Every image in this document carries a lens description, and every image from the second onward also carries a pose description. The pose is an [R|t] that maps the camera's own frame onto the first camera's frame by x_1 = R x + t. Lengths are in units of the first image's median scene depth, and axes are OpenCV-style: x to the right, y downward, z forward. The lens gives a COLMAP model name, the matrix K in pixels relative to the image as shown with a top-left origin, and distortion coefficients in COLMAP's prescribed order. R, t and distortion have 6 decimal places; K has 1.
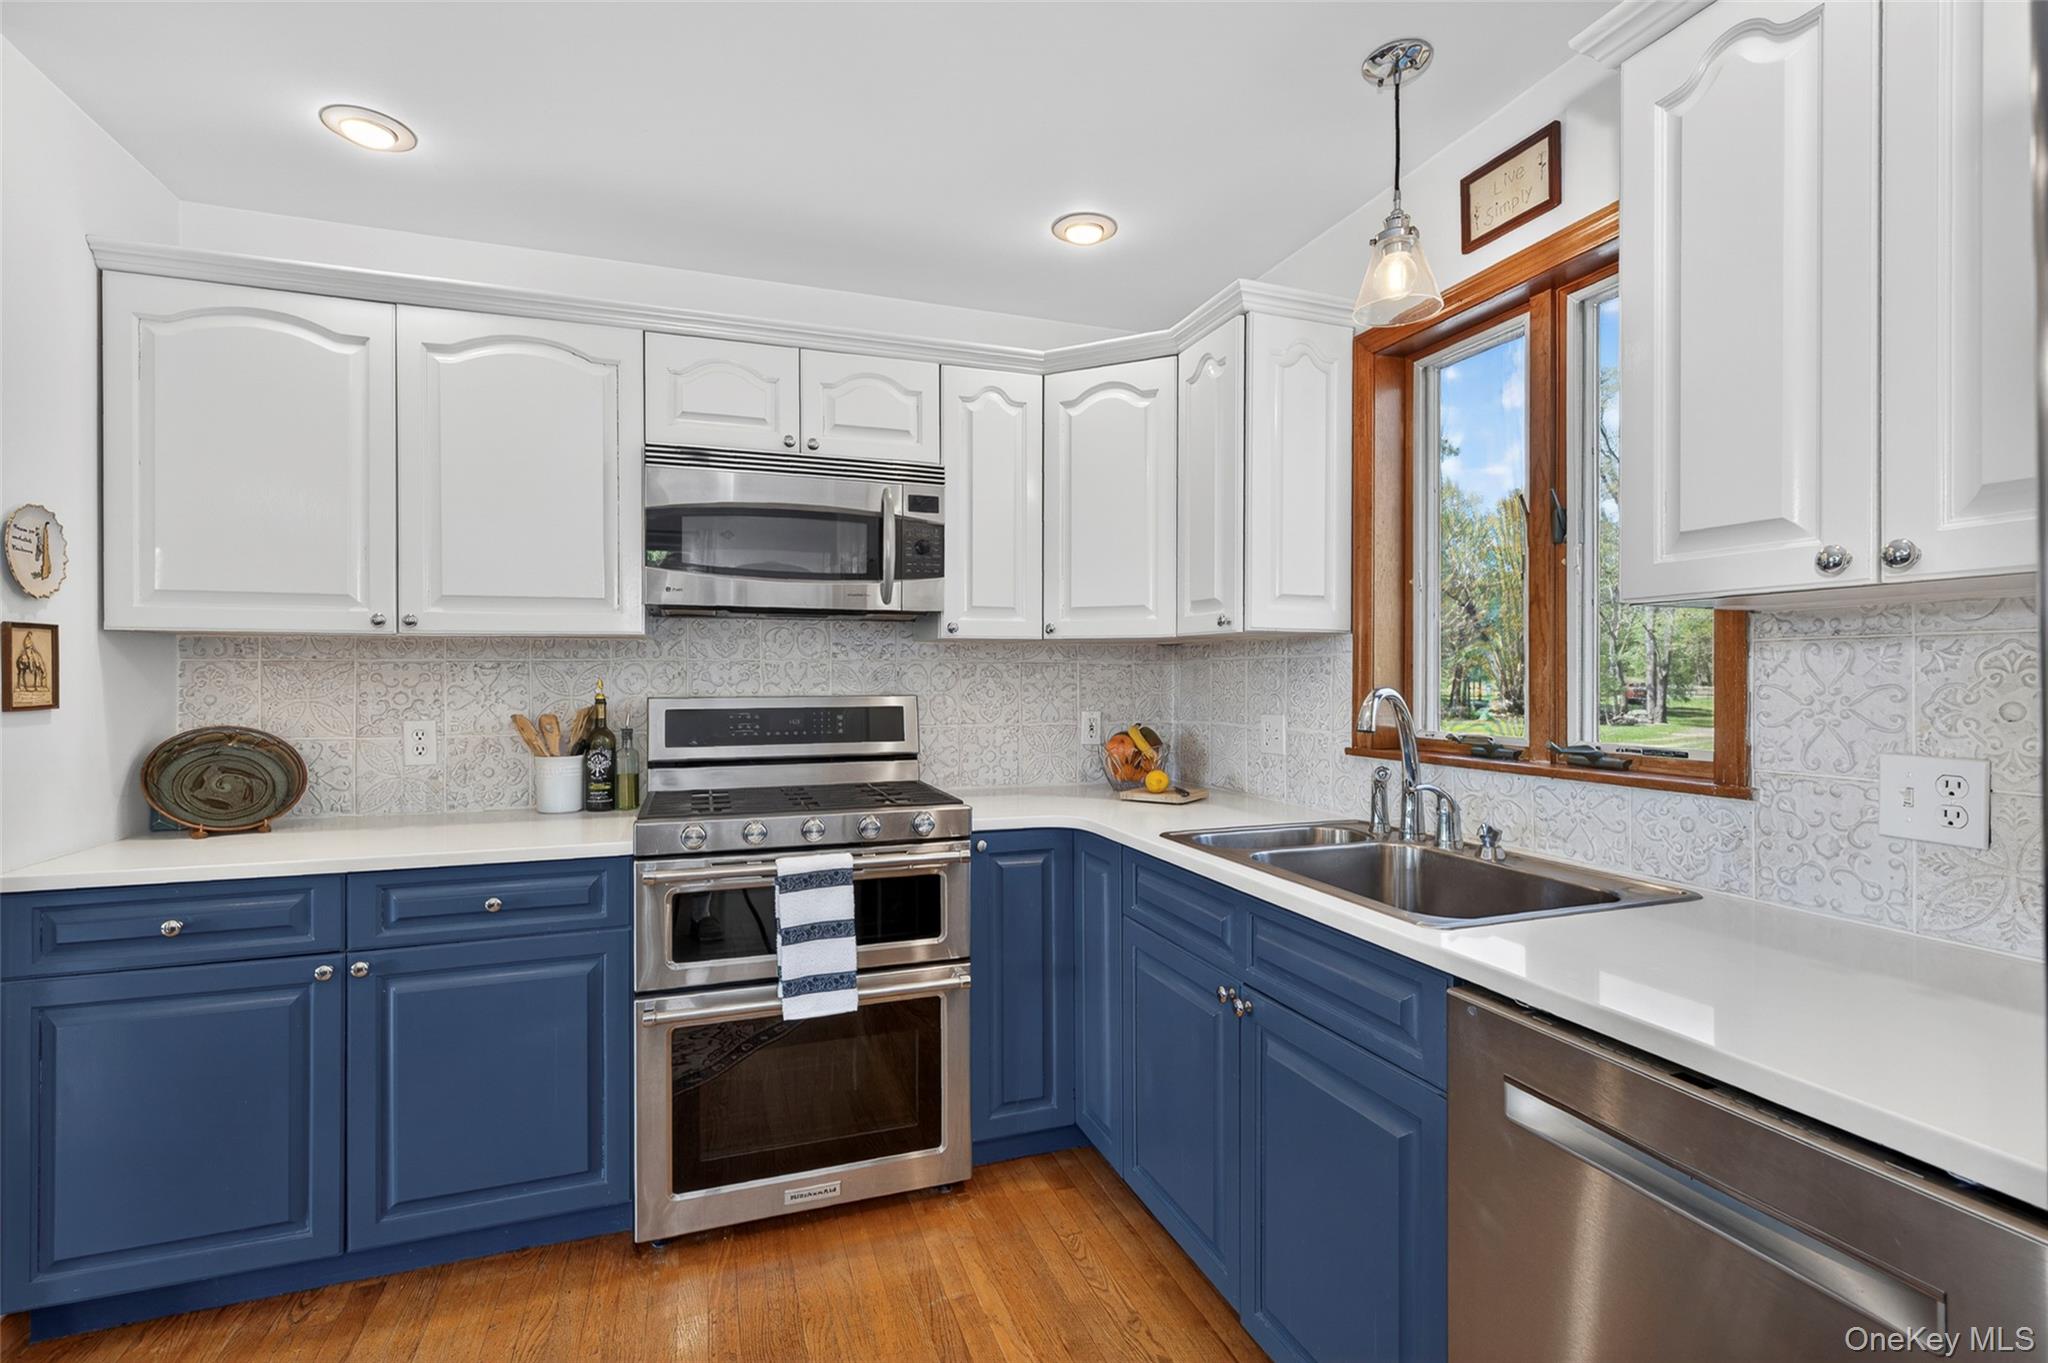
lens RADIAL K [[917.7, 0, 1033.1], [0, 917.7, 678.7], [0, 0, 1]] dist [-0.002320, 0.000813]
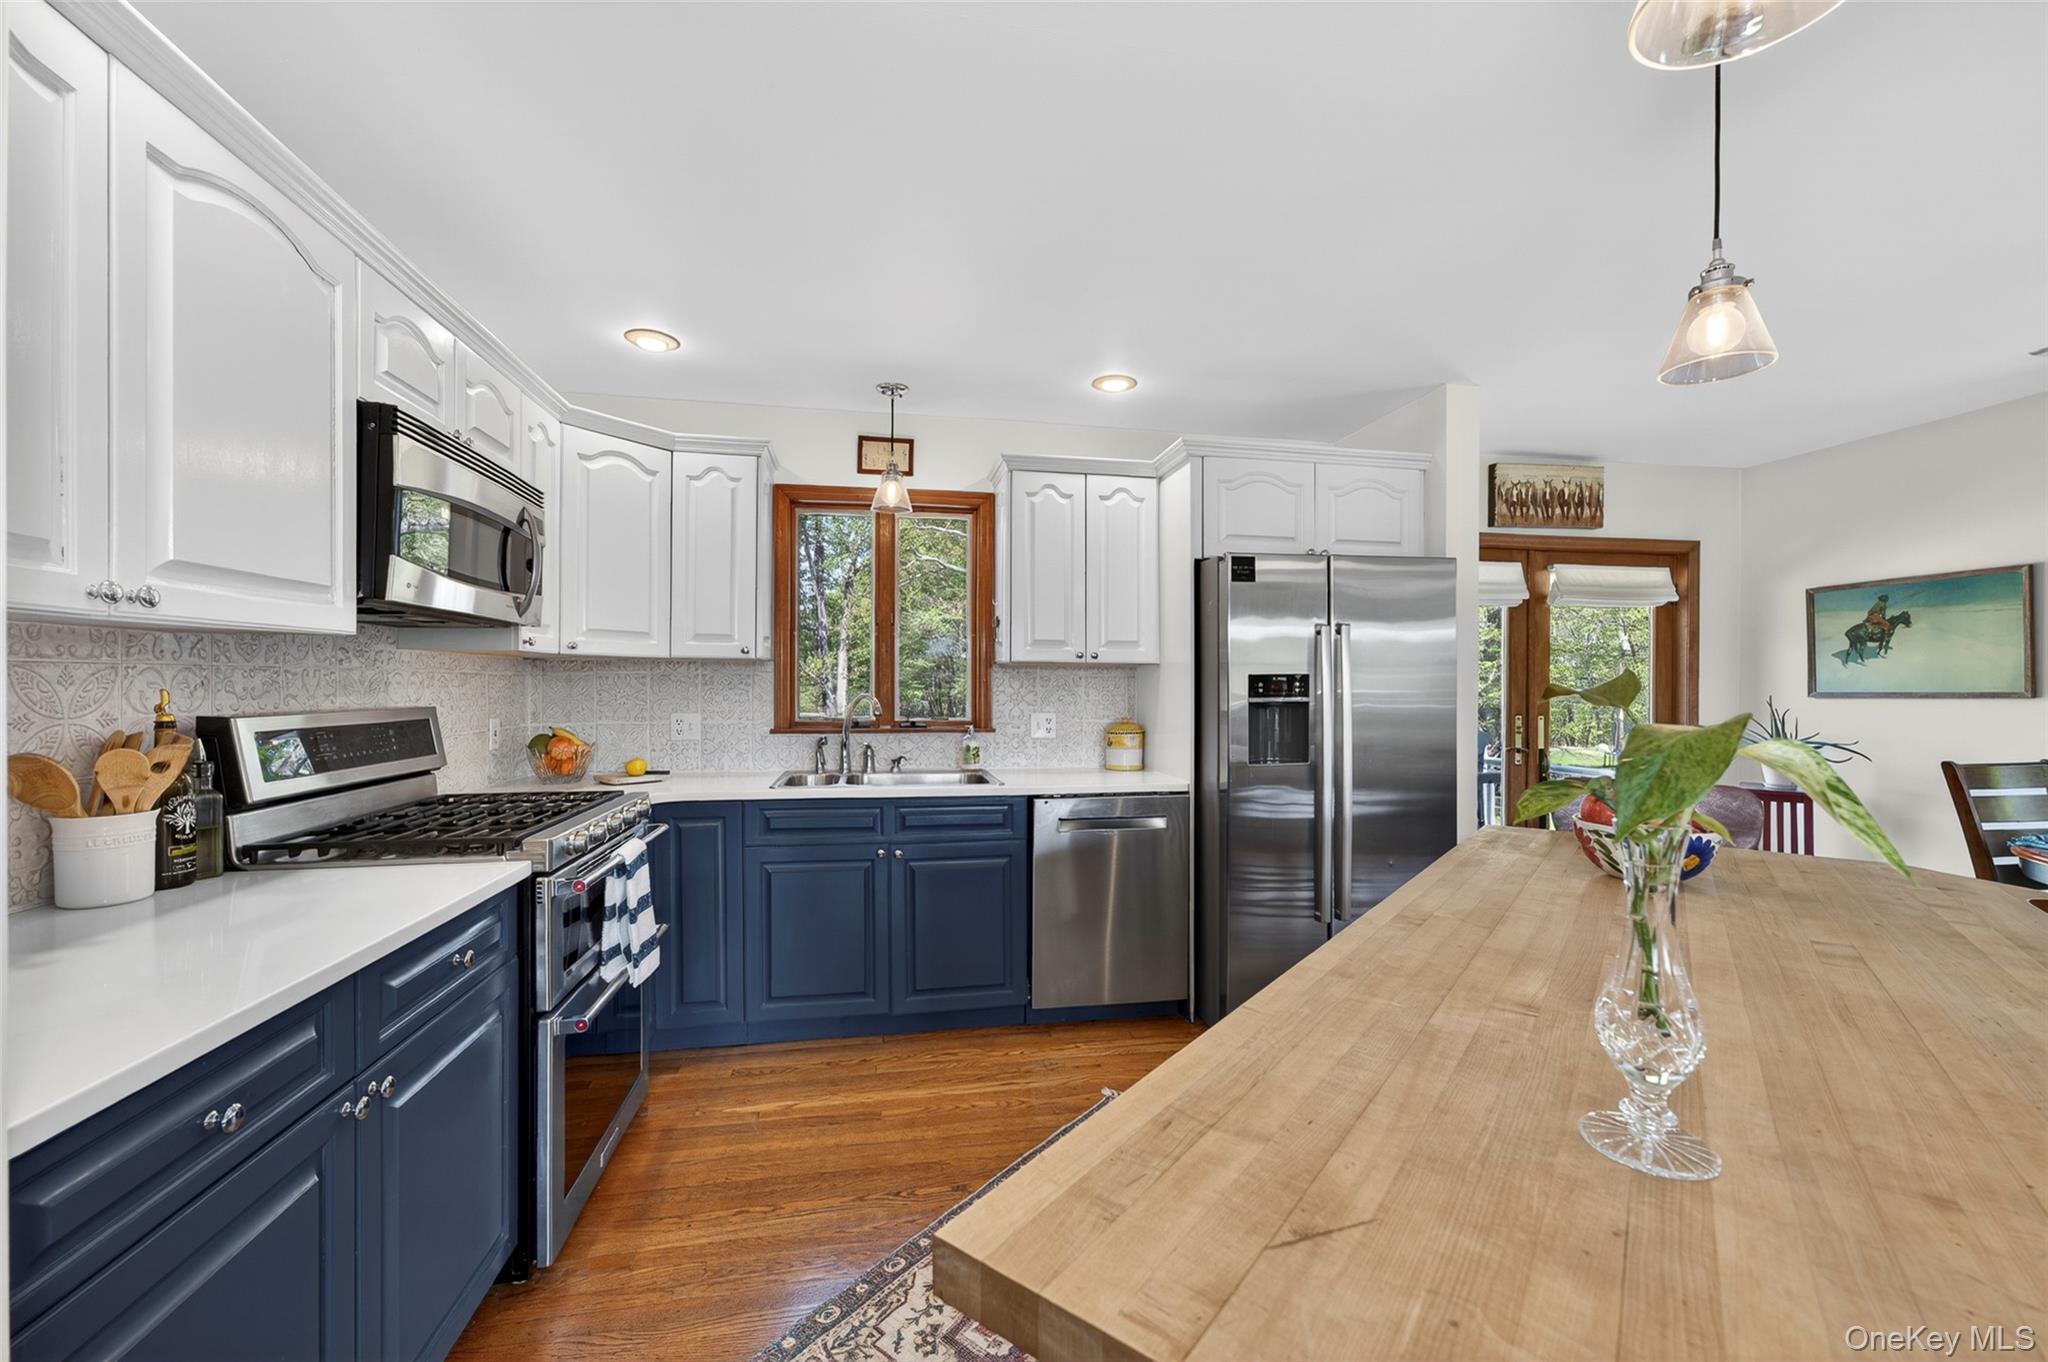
lens RADIAL K [[833.9, 0, 1019.6], [0, 833.9, 689.2], [0, 0, 1]] dist [0.003153, -0.000363]
pose [[0.169597, -0.003843, 0.985506, -0.990078], [-0.004310, 0.999980, 0.004641, -0.007004], [-0.985504, -0.005035, 0.169577, 0.280034]]
